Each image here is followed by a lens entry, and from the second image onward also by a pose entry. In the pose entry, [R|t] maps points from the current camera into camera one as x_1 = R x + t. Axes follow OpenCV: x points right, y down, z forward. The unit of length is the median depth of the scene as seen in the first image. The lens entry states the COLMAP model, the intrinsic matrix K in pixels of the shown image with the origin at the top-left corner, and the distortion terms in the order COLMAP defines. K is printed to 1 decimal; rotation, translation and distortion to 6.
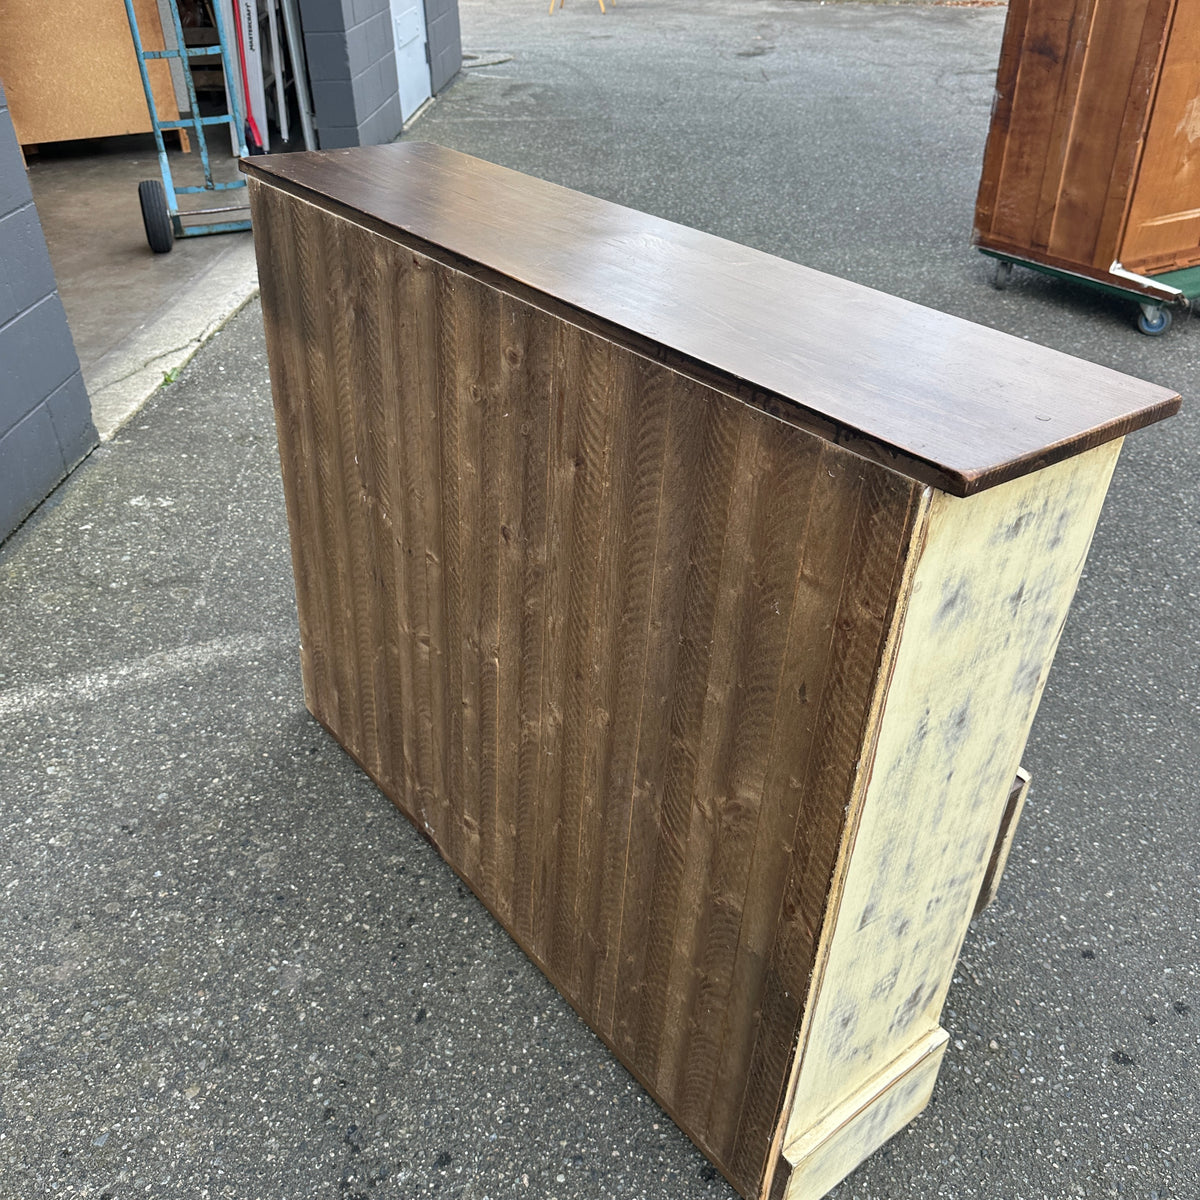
lens RADIAL K [[1130.4, 0, 594.3], [0, 1130.4, 612.6], [0, 0, 1]] dist [0.019116, 0.000000]
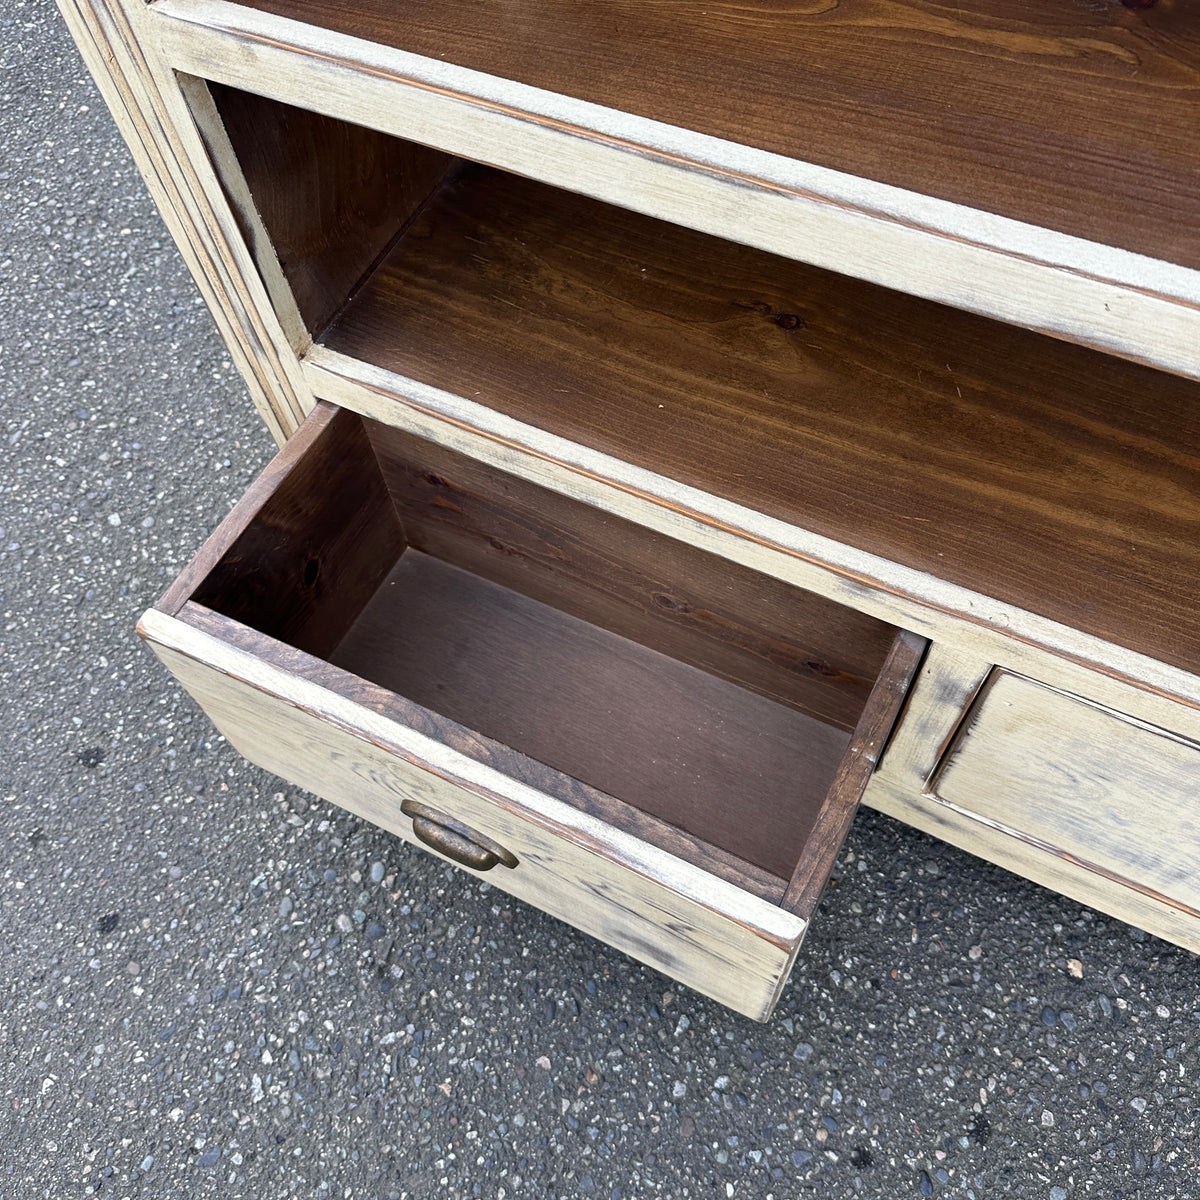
lens RADIAL K [[1130.4, 0, 598.1], [0, 1130.4, 594.7], [0, 0, 1]] dist [0.019116, 0.000000]
pose [[-0.909309, 0.363920, -0.201790, 0.216276], [-0.208880, 0.020225, 0.977732, -0.318613], [0.359898, 0.931210, 0.057625, 0.771191]]
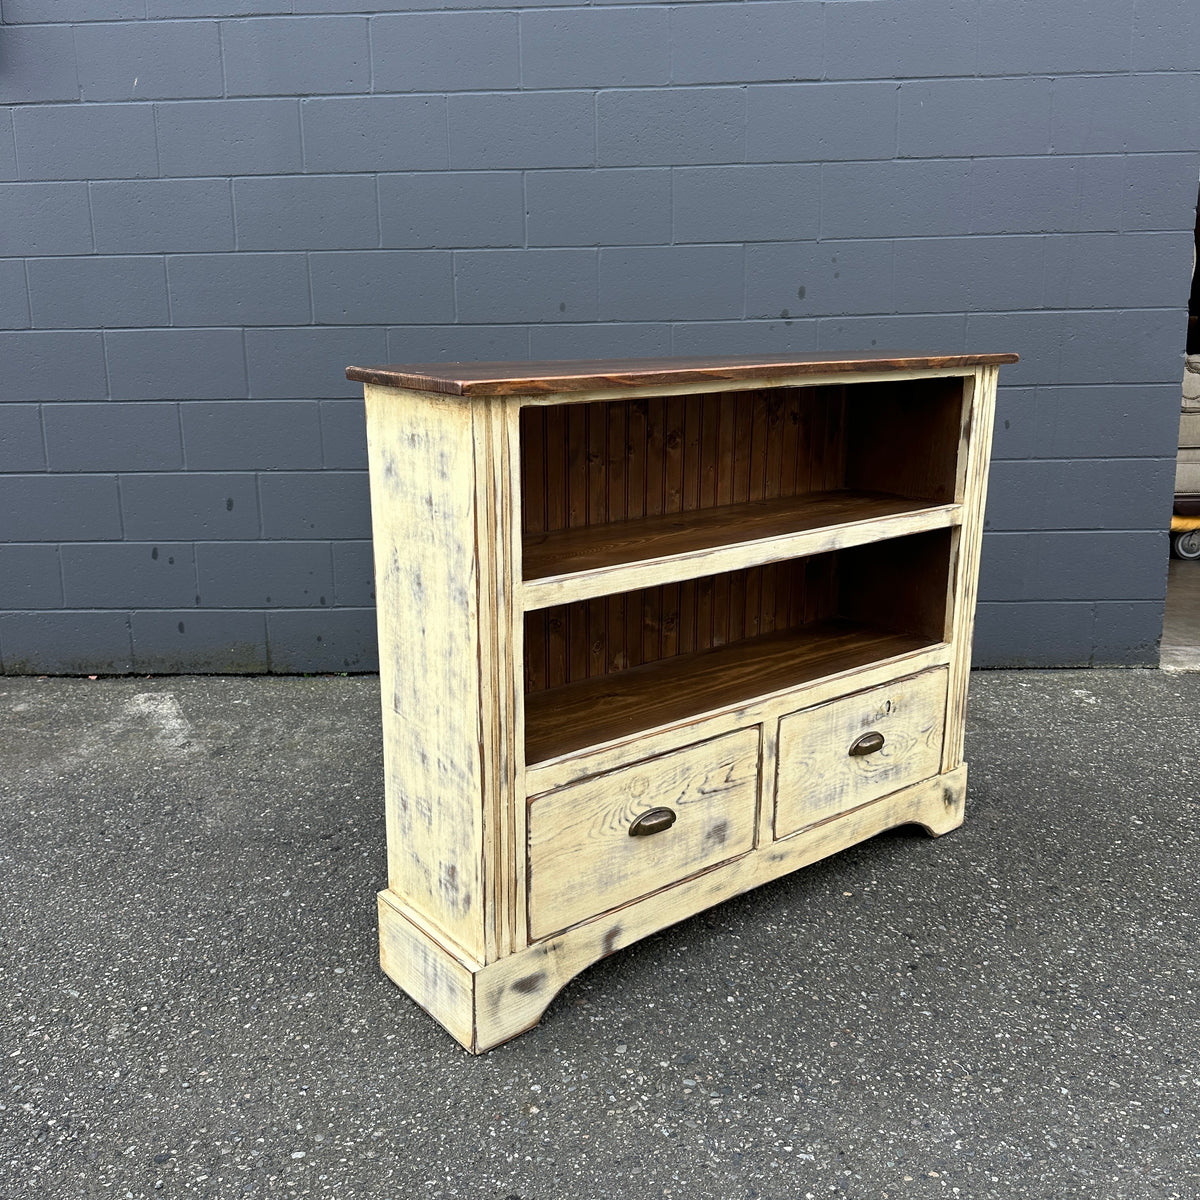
lens RADIAL K [[1126.9, 0, 597.3], [0, 1126.9, 597.9], [0, 0, 1]] dist [0.022156, 0.000000]
pose [[0.008989, 0.210860, -0.977475, 0.984031], [-0.541543, 0.822783, 0.172510, -0.153349], [0.840625, 0.527794, 0.121586, 0.547750]]
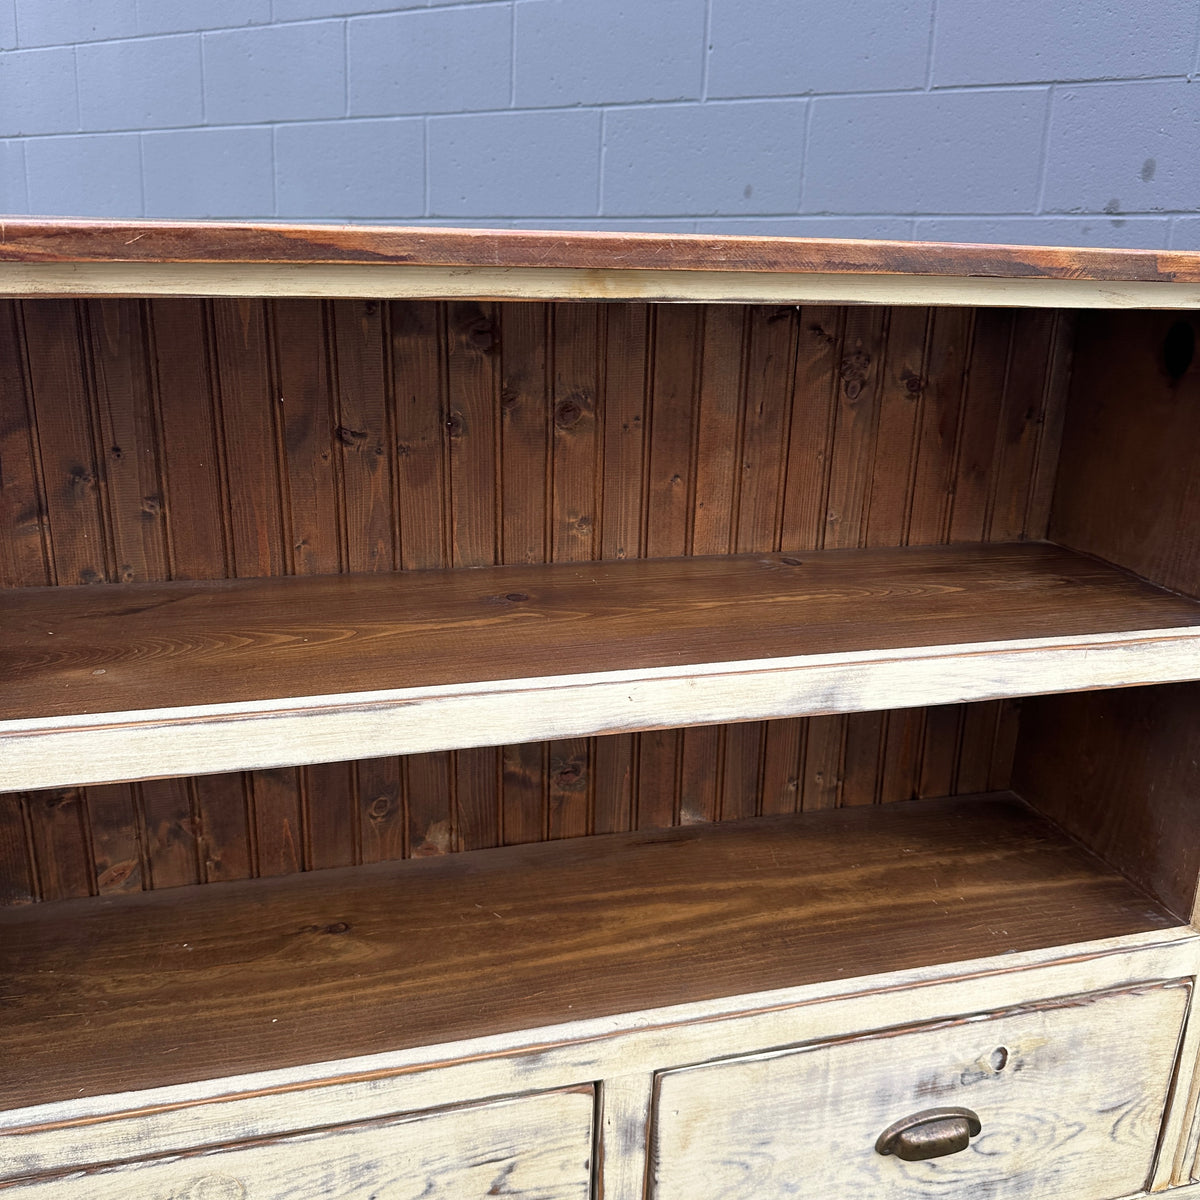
lens RADIAL K [[1130.4, 0, 611.2], [0, 1130.4, 596.3], [0, 0, 1]] dist [0.019116, 0.000000]
pose [[-0.379140, 0.229237, -0.896495, 0.388008], [-0.535478, 0.735777, 0.414602, -0.288775], [0.754663, 0.637246, -0.156211, 0.799927]]
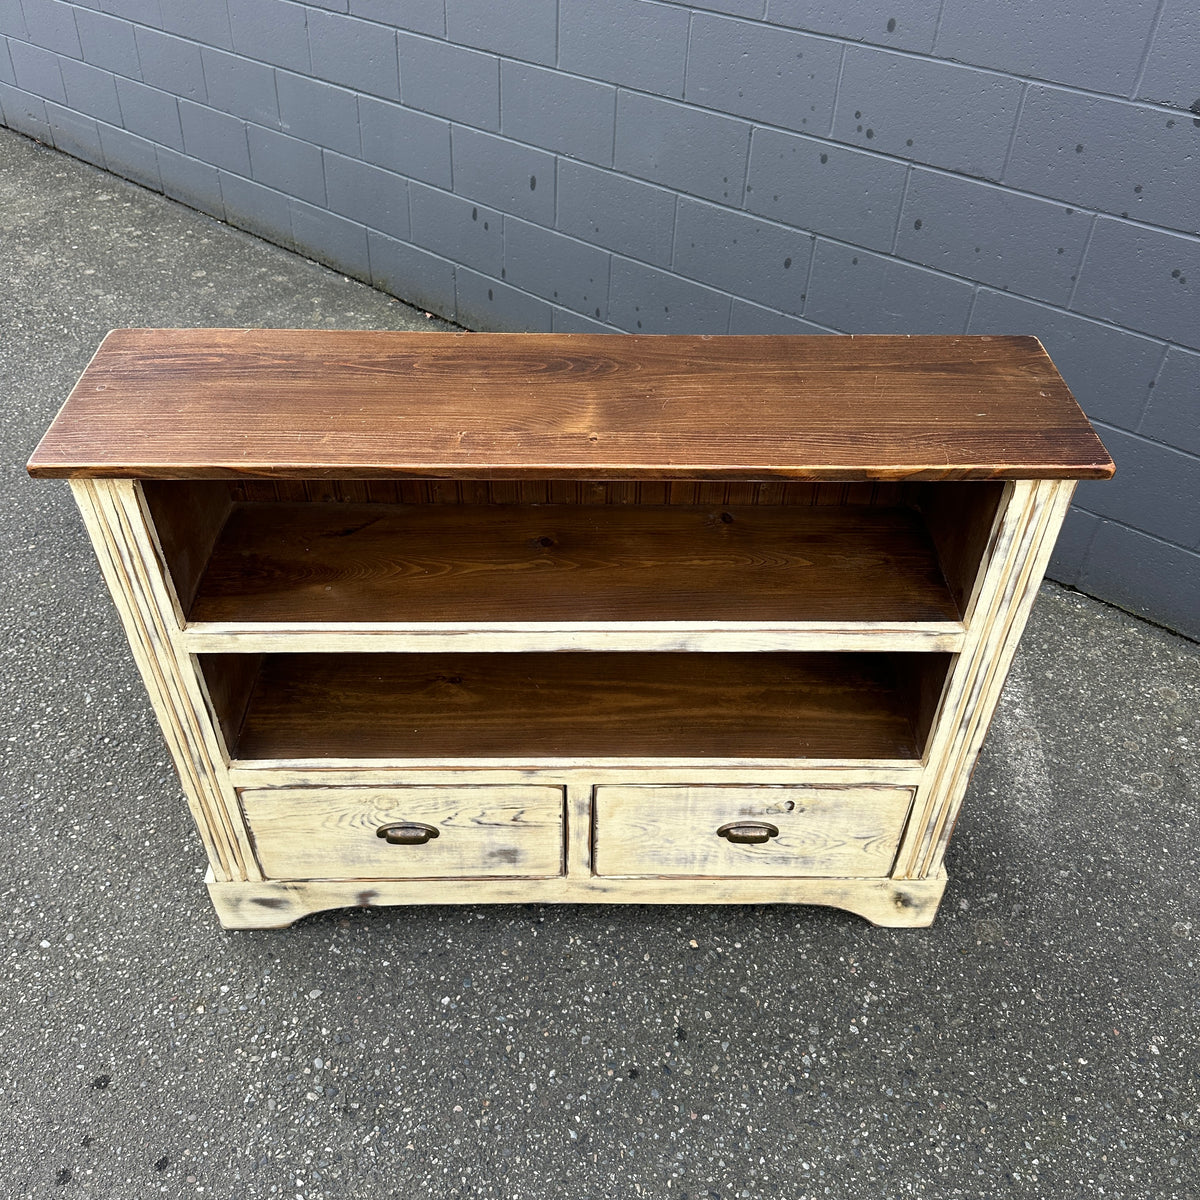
lens RADIAL K [[1130.4, 0, 607.0], [0, 1130.4, 597.9], [0, 0, 1]] dist [0.019116, 0.000000]
pose [[-0.602678, 0.484711, -0.633904, 0.507685], [-0.465834, 0.431273, 0.772659, -0.723971], [0.647902, 0.760959, -0.034124, 0.787273]]
